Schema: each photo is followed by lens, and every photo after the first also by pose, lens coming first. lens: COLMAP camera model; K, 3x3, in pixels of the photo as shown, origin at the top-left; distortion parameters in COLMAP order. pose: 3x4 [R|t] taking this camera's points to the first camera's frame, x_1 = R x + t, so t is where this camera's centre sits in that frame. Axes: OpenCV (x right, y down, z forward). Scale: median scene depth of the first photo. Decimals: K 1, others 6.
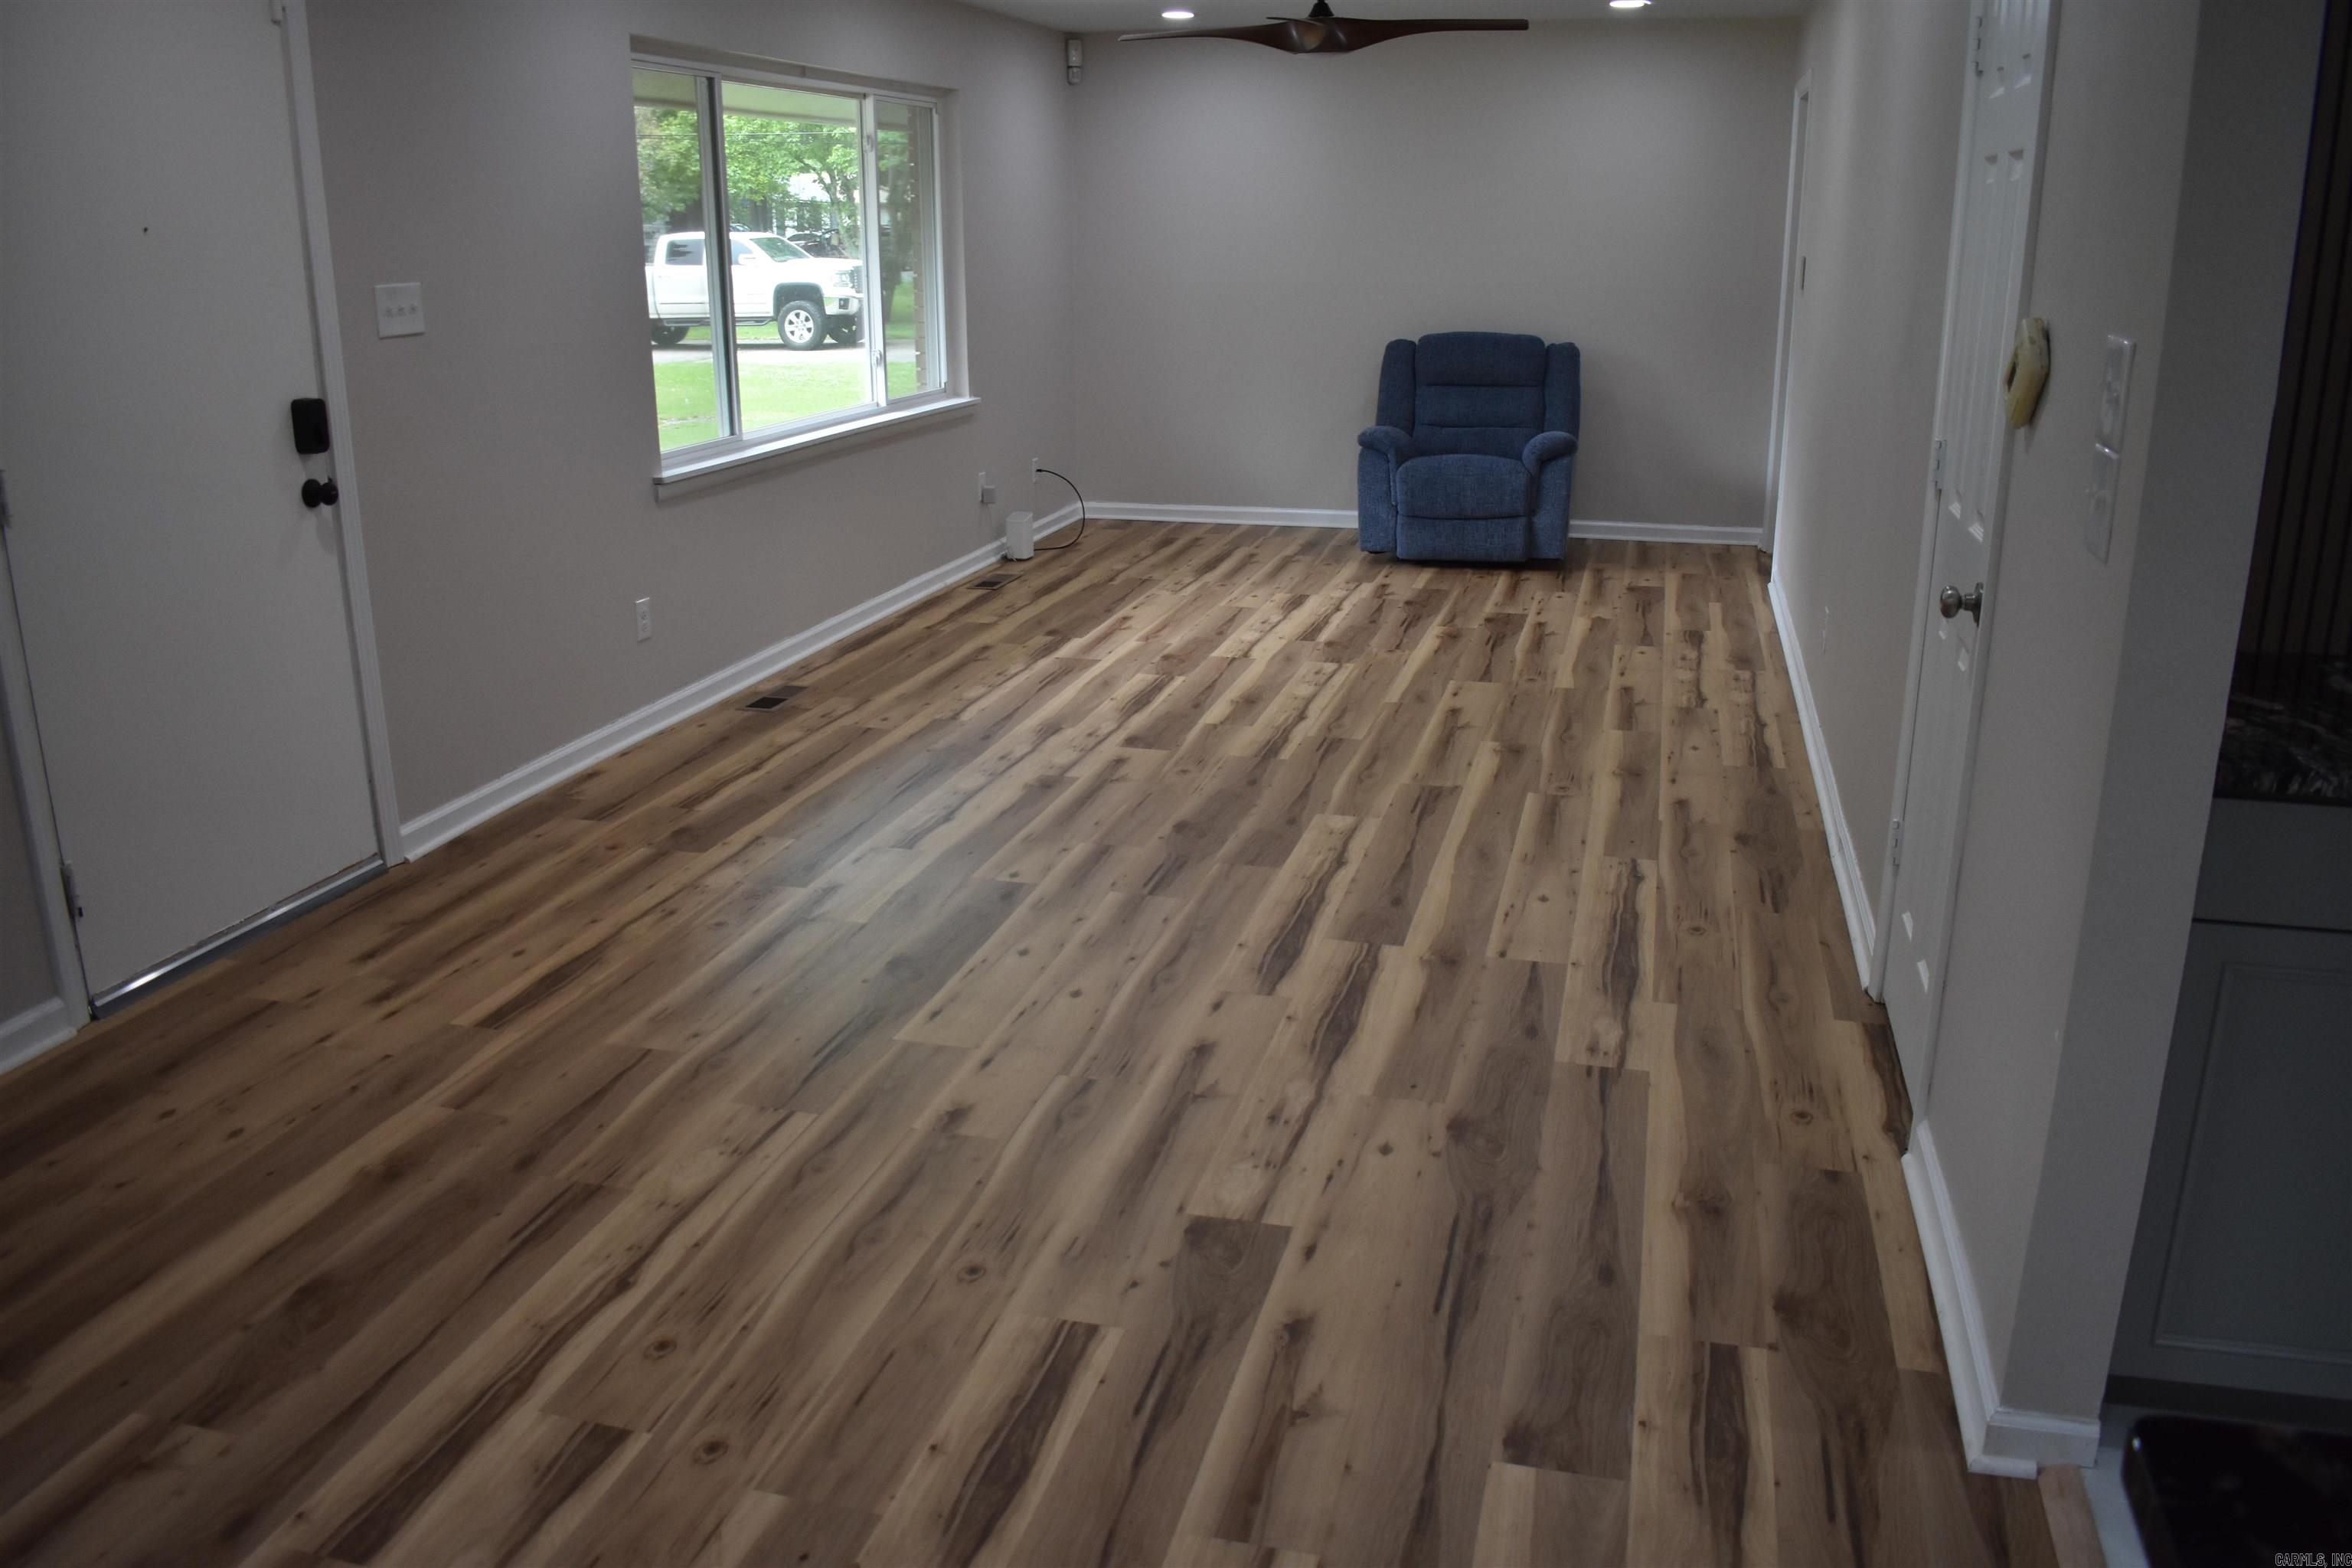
lens RADIAL K [[1845.1, 0, 1173.5], [0, 1845.1, 777.6], [0, 0, 1]] dist [-0.090094, 0.000824]
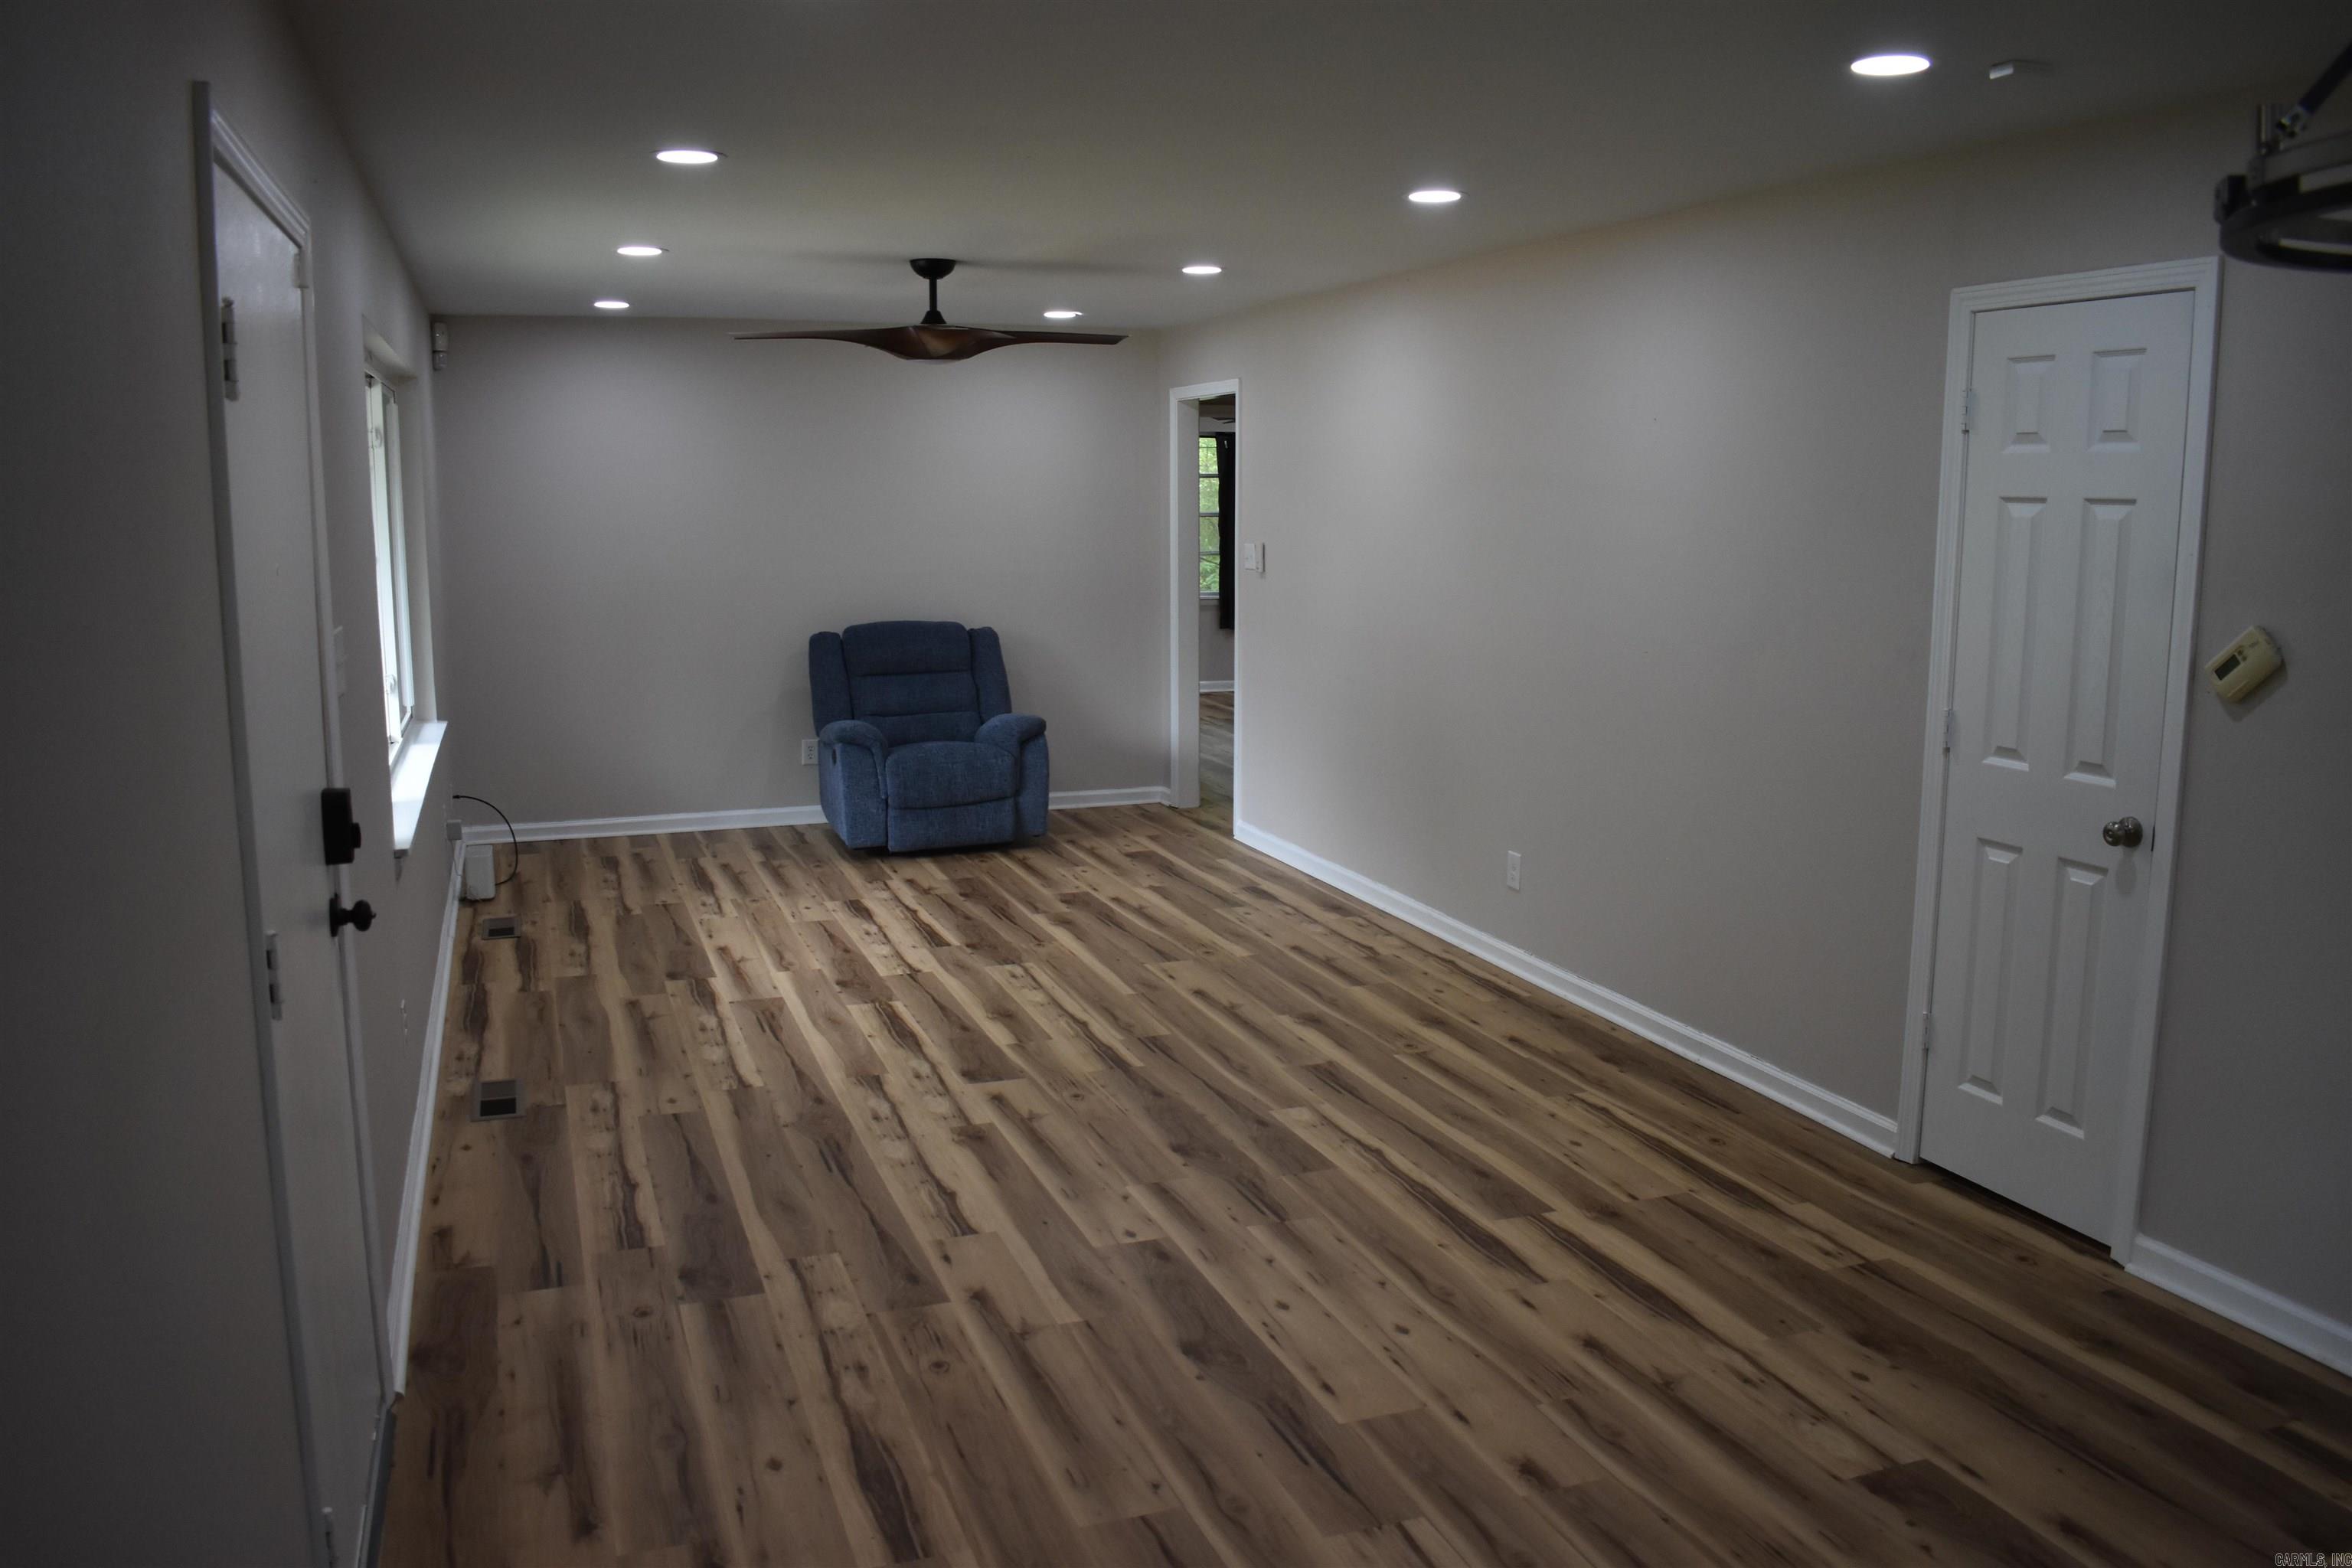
lens RADIAL K [[1845.1, 0, 1177.3], [0, 1845.1, 785.1], [0, 0, 1]] dist [-0.090094, 0.000824]
pose [[0.821940, -0.088938, 0.562588, -0.501522], [0.163631, 0.982967, -0.083670, -0.077859], [-0.545564, 0.160828, 0.822493, 0.169991]]
